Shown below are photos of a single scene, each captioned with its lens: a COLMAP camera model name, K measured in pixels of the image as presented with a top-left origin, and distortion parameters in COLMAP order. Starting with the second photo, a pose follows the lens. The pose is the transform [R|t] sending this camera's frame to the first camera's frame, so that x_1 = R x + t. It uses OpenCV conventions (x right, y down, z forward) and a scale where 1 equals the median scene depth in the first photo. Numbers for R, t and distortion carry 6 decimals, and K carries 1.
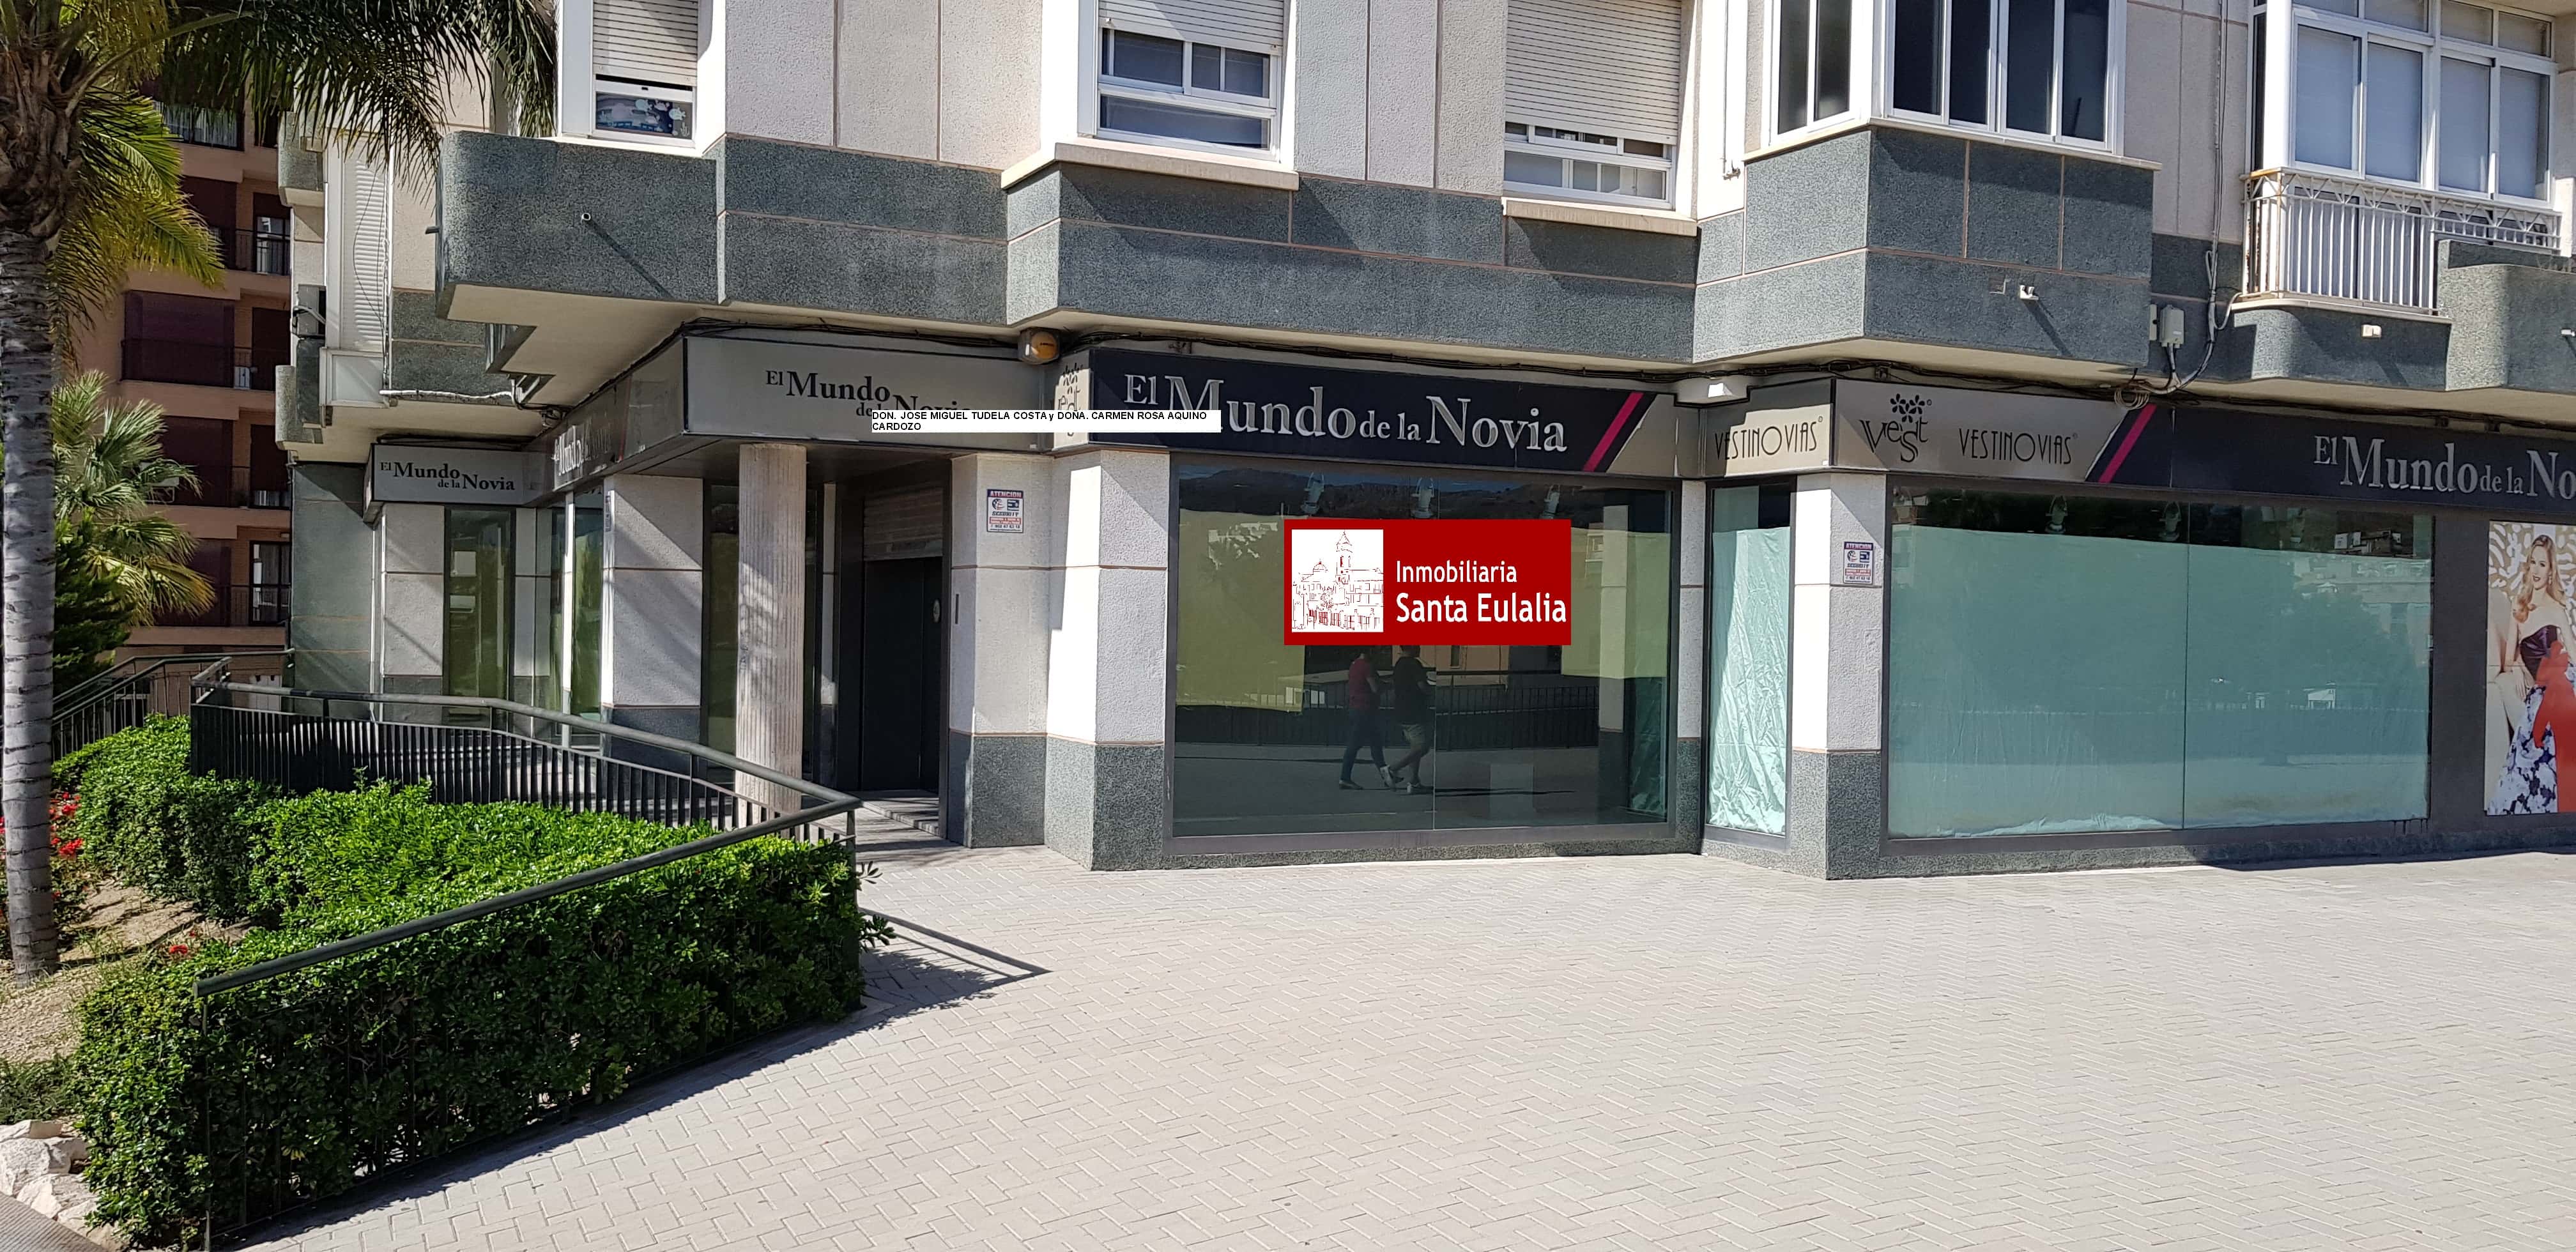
lens RADIAL K [[2002.2, 0, 1269.5], [0, 2002.2, 637.3], [0, 0, 1]] dist [0.120392, -0.194691]
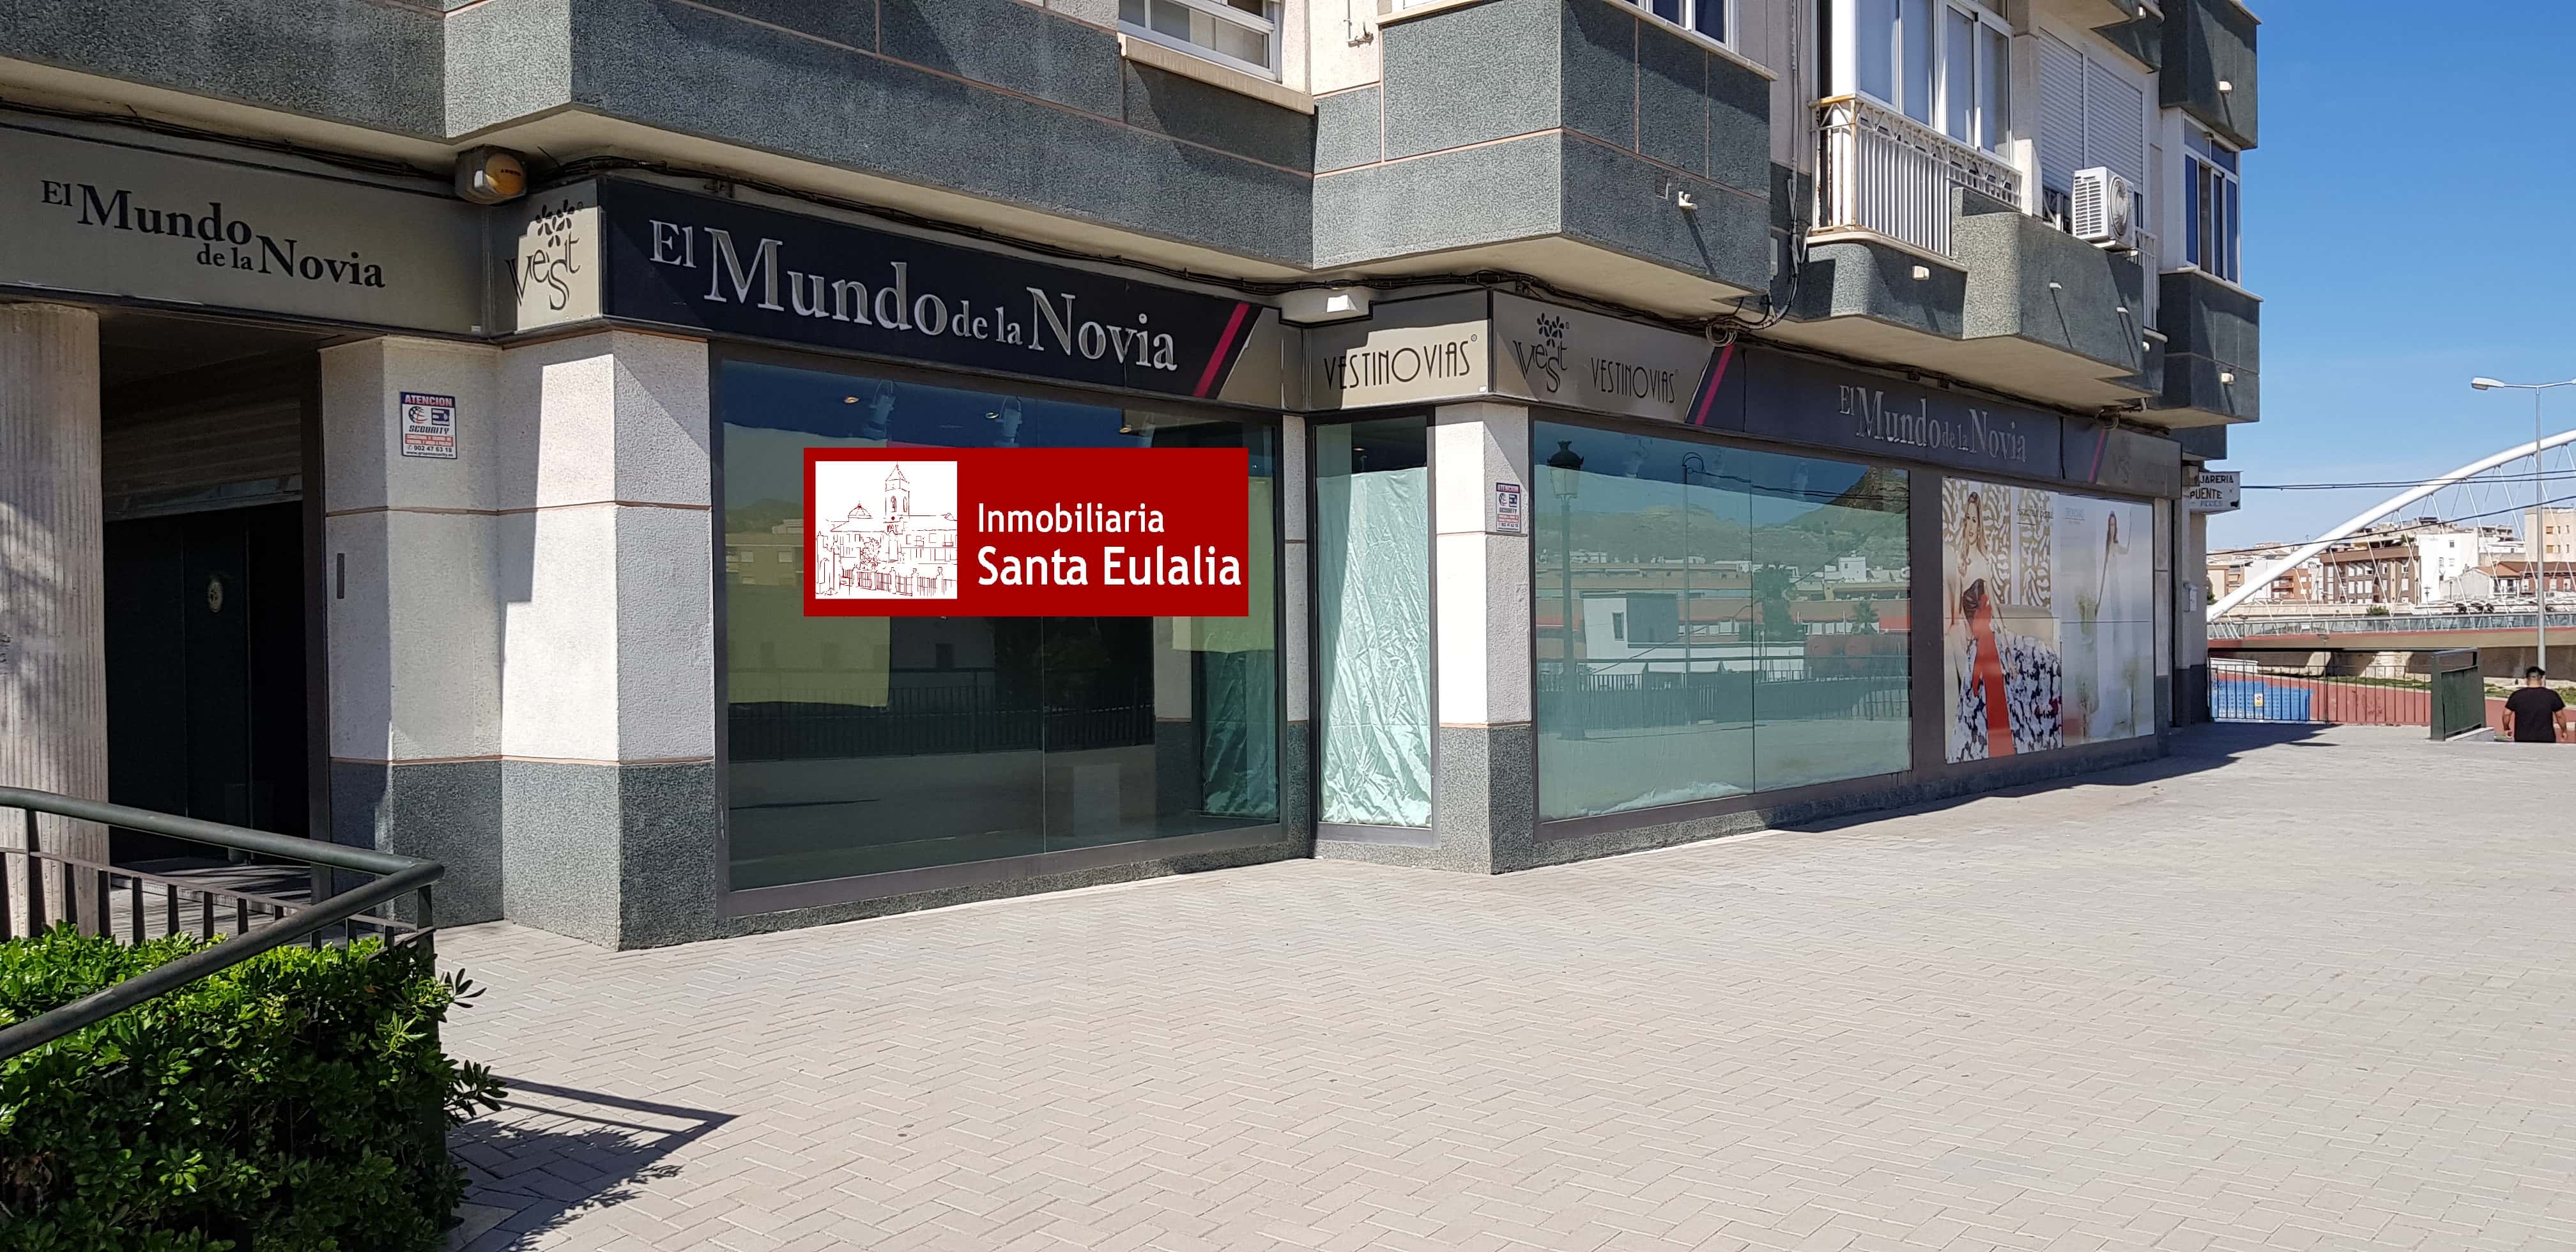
lens RADIAL K [[2013.1, 0, 1317.6], [0, 2013.1, 662.2], [0, 0, 1]] dist [0.108861, -0.197116]
pose [[0.901259, -0.034182, 0.431930, -0.158052], [0.032539, 0.999408, 0.011195, 0.017295], [-0.432057, 0.003965, 0.901838, 0.255722]]
